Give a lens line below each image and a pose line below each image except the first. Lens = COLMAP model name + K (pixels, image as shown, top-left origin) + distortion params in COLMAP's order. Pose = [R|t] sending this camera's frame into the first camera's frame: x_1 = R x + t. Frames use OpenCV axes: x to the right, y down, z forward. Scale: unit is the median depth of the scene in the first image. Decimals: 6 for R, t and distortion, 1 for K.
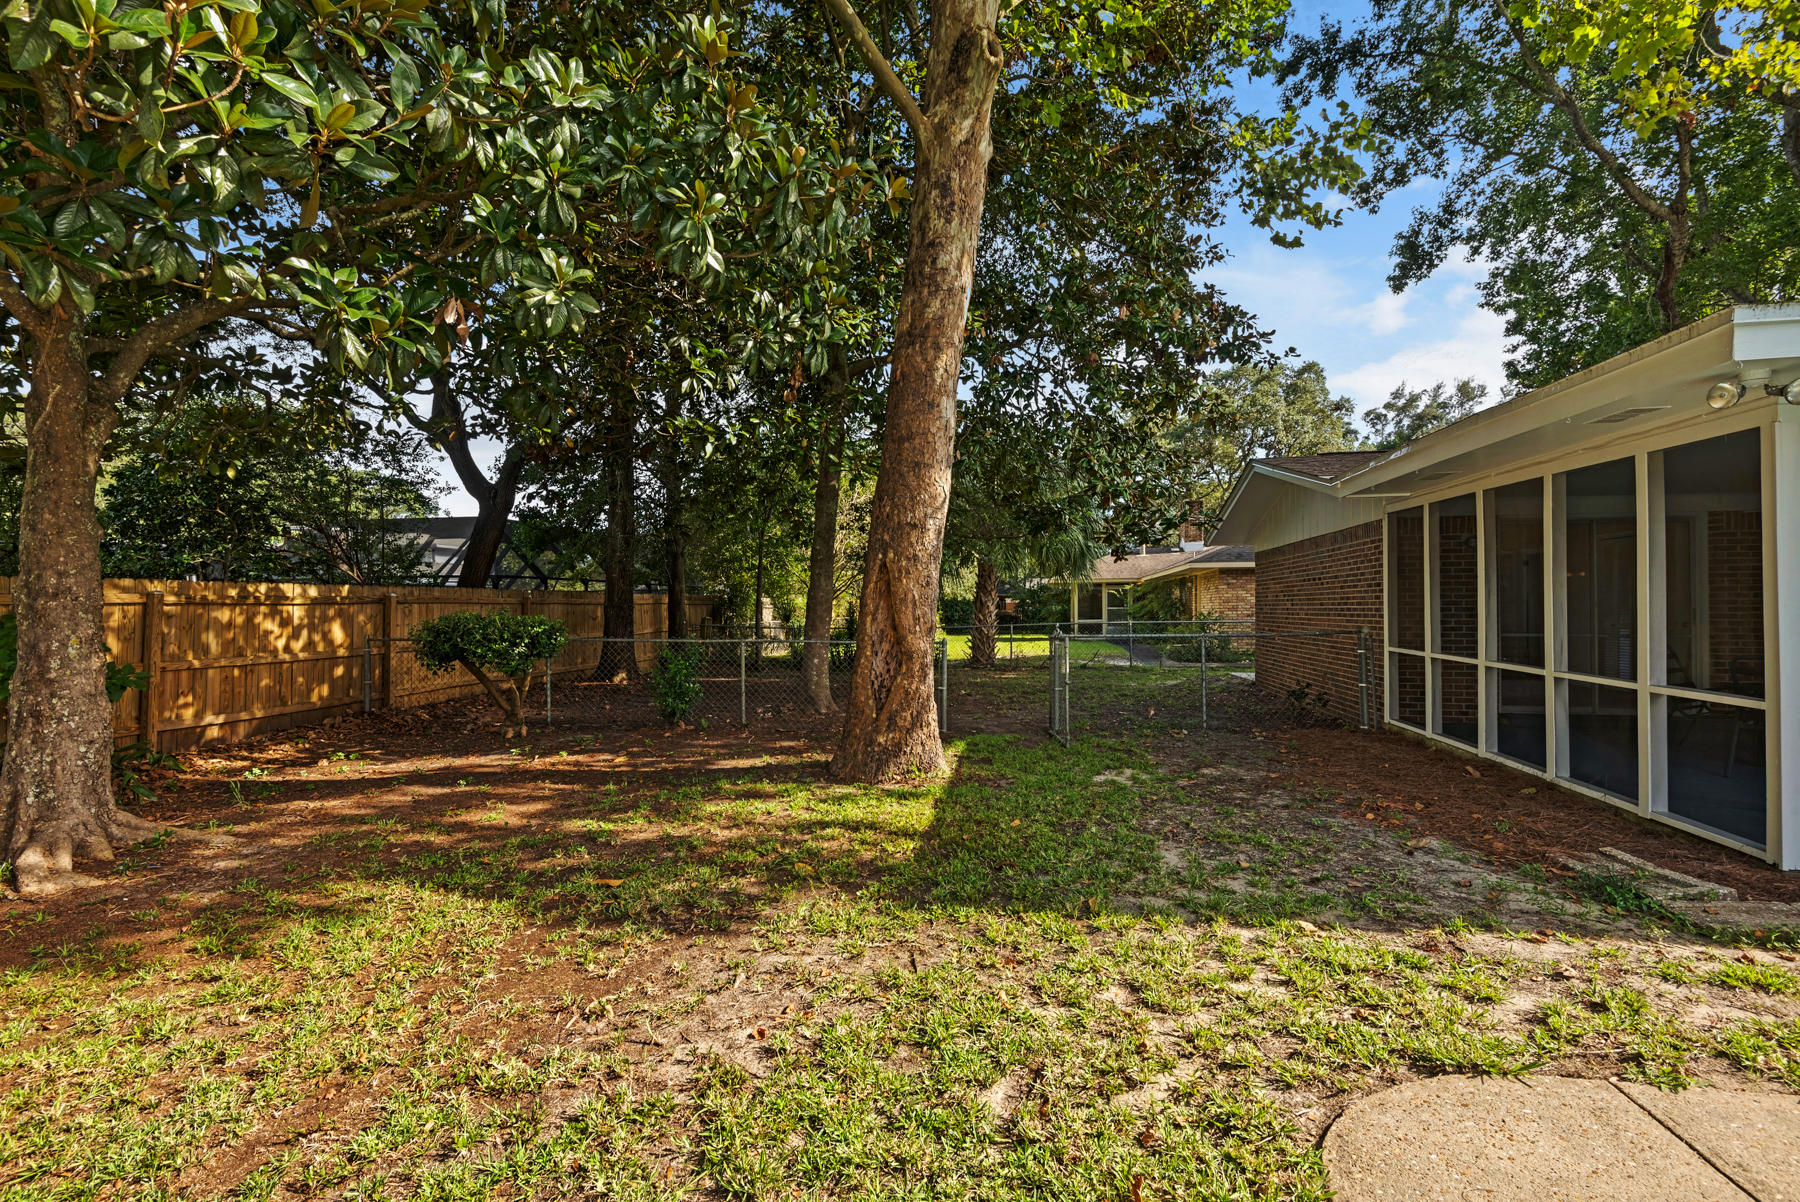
lens RADIAL K [[816.5, 0, 900.0], [0, 816.5, 601.0], [0, 0, 1]] dist [0.008533, -0.000181]
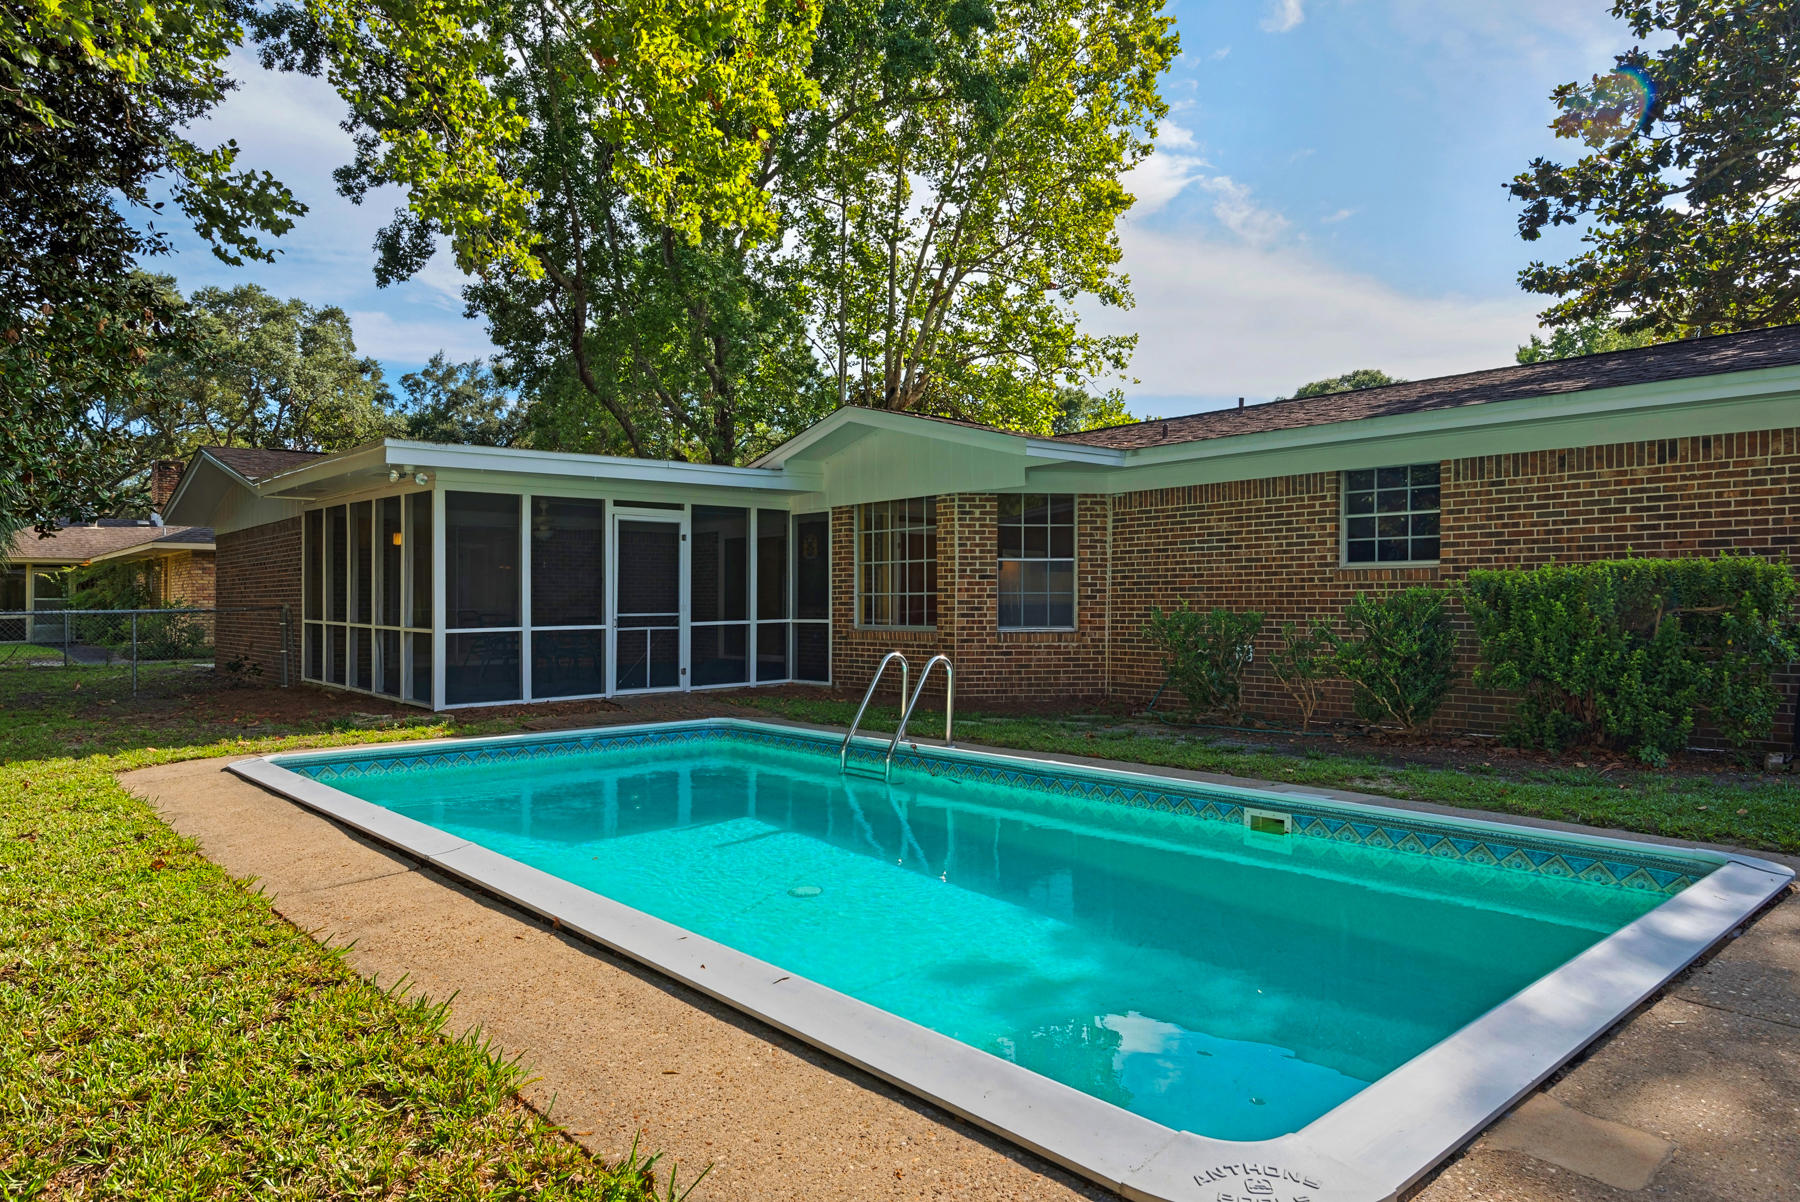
lens RADIAL K [[1110.2, 0, 900.0], [0, 1110.2, 601.0], [0, 0, 1]] dist [0.034296, -0.046558]
pose [[0.616991, 0.005359, 0.786952, -0.073783], [-0.006880, 0.999975, -0.001416, 0.010335], [-0.786940, -0.004541, 0.617013, -0.314705]]
